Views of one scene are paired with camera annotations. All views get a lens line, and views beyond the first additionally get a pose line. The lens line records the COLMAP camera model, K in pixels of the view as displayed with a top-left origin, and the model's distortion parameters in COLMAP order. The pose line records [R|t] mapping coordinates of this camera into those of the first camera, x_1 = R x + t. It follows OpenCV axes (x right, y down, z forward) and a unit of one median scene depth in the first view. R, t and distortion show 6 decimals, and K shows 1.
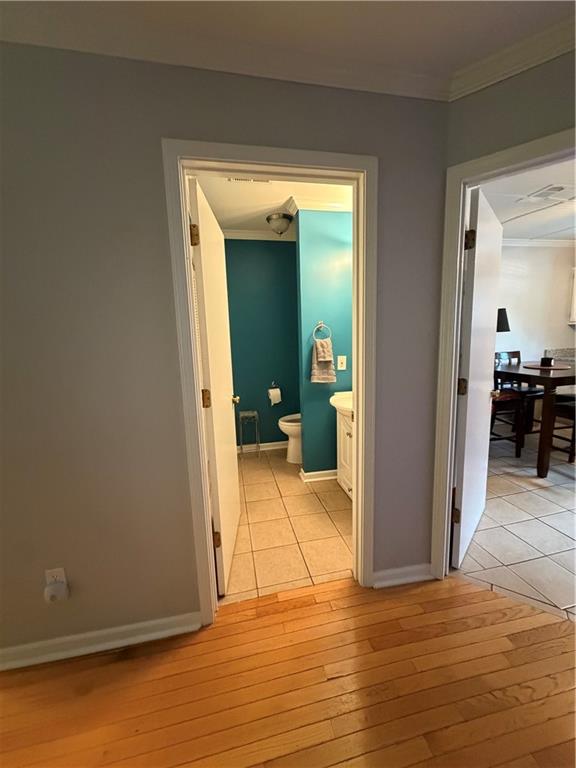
lens RADIAL K [[306.8, 0, 286.0], [0, 306.8, 381.8], [0, 0, 1]] dist [0.000353, 0.000053]
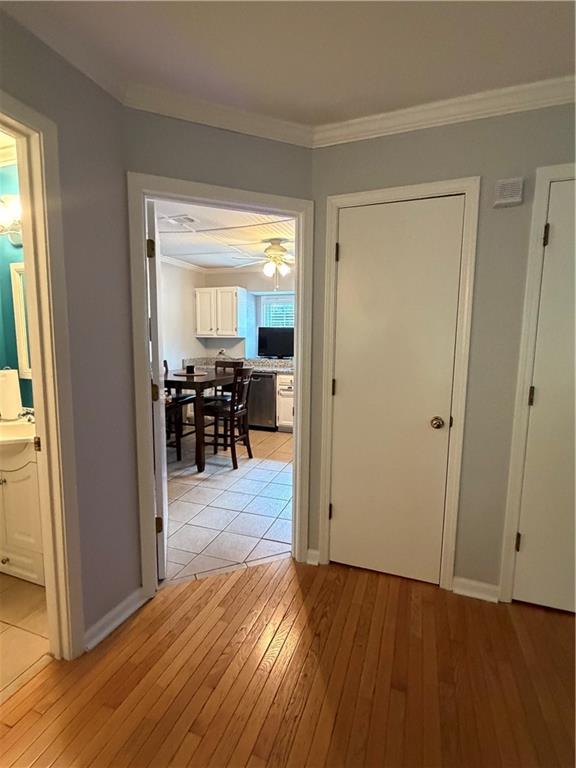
lens RADIAL K [[373.9, 0, 288.0], [0, 373.9, 384.0], [0, 0, 1]] dist [0.000812, -0.000465]
pose [[0.518377, -0.057720, 0.853202, -0.155688], [0.096779, 0.995269, 0.008532, 0.012952], [-0.849658, 0.078149, 0.521511, -0.005120]]
